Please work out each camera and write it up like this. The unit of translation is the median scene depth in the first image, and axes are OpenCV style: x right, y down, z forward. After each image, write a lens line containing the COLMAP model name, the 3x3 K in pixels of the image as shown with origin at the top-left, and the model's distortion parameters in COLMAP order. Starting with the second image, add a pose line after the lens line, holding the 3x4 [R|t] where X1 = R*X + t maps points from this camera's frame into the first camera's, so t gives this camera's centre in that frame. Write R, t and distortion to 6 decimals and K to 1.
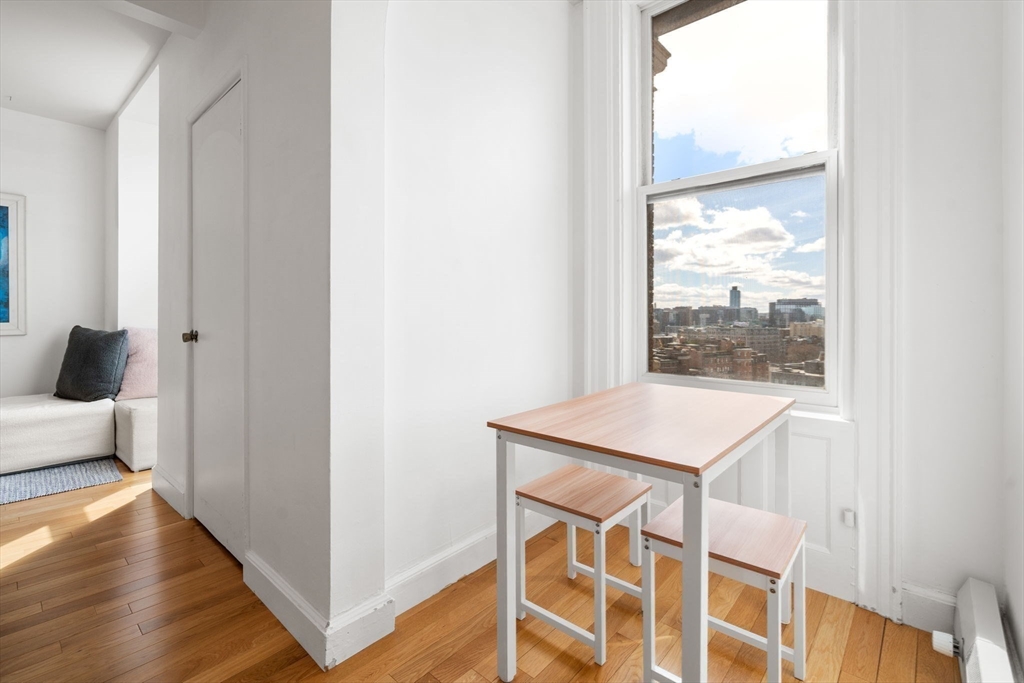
lens RADIAL K [[456.7, 0, 514.4], [0, 456.7, 312.4], [0, 0, 1]] dist [-0.005356, 0.001149]
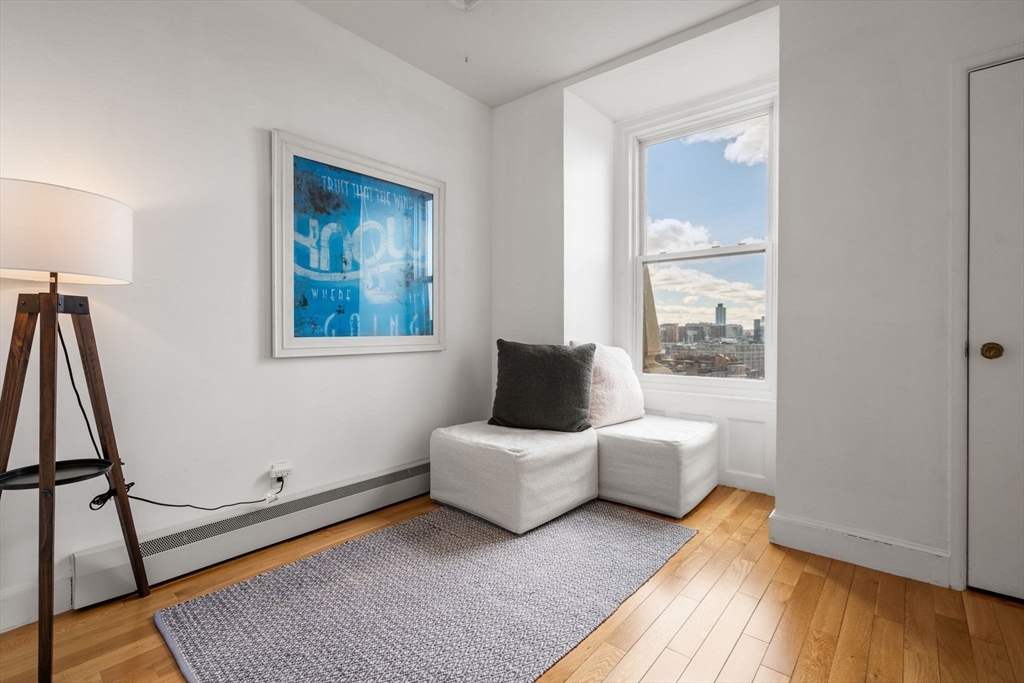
lens RADIAL K [[456.7, 0, 528.9], [0, 456.7, 334.2], [0, 0, 1]] dist [-0.005356, 0.001149]
pose [[0.999926, 0.000242, 0.012146, -0.961451], [-0.000403, 0.999912, 0.013237, 0.009468], [-0.012142, -0.013241, 0.999839, 0.175209]]
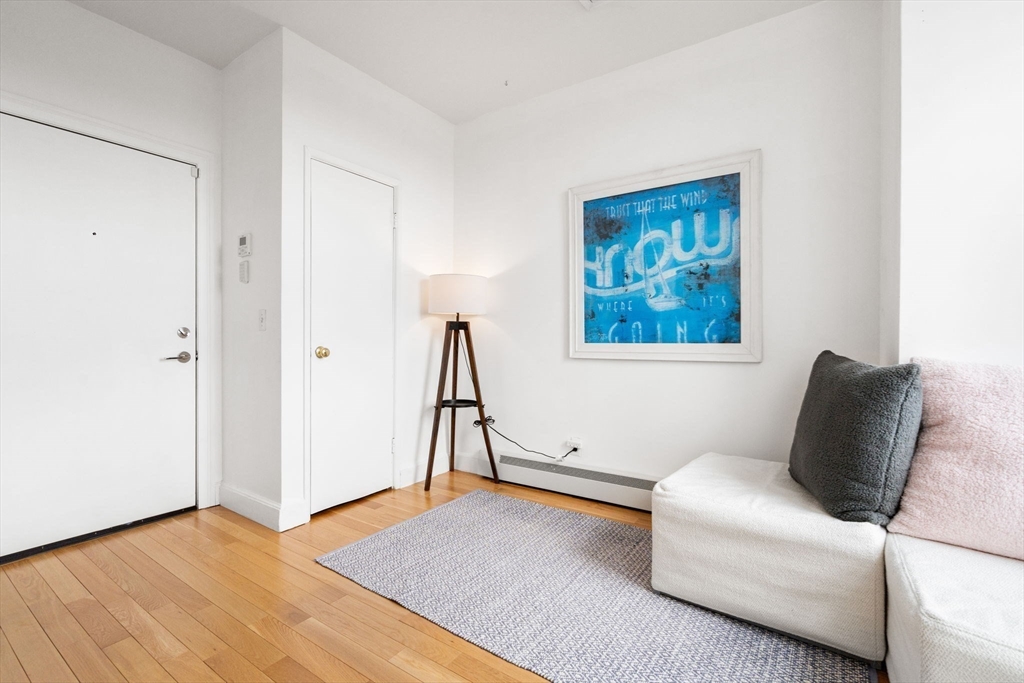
lens RADIAL K [[456.7, 0, 497.2], [0, 456.7, 342.8], [0, 0, 1]] dist [-0.005356, 0.001149]
pose [[0.104408, 0.010584, -0.994478, -0.480875], [0.003508, 0.999933, 0.011010, 0.012614], [0.994528, -0.004638, 0.104363, 0.576674]]
